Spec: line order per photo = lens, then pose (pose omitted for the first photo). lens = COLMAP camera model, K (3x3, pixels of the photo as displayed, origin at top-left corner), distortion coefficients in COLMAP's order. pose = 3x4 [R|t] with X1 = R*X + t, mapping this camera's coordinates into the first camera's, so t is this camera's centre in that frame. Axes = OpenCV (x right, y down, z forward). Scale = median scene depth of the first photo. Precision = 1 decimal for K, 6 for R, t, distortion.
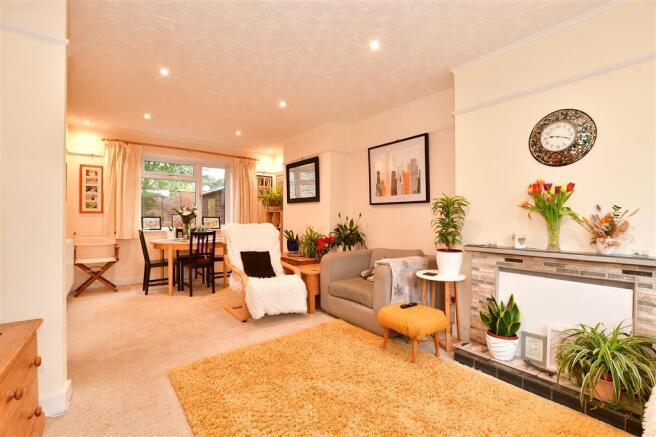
lens RADIAL K [[294.4, 0, 327.3], [0, 294.4, 217.2], [0, 0, 1]] dist [-0.024397, 0.000162]
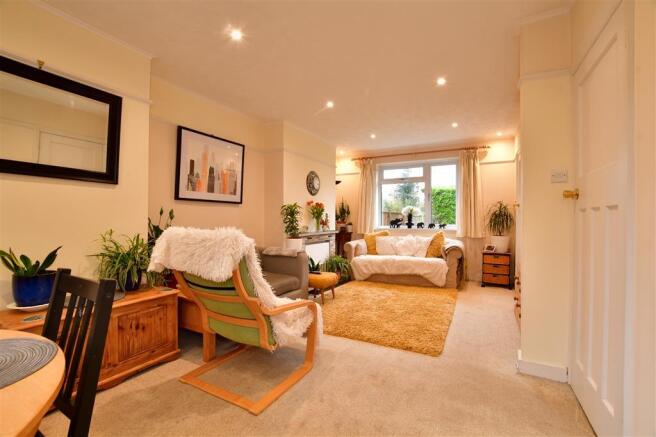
lens RADIAL K [[294.4, 0, 327.2], [0, 294.4, 217.7], [0, 0, 1]] dist [-0.024397, 0.000162]
pose [[-0.421758, -0.005663, 0.906691, -0.805474], [-0.016387, 0.999865, -0.001378, 0.000899], [-0.906561, -0.015439, -0.421793, 1.090985]]
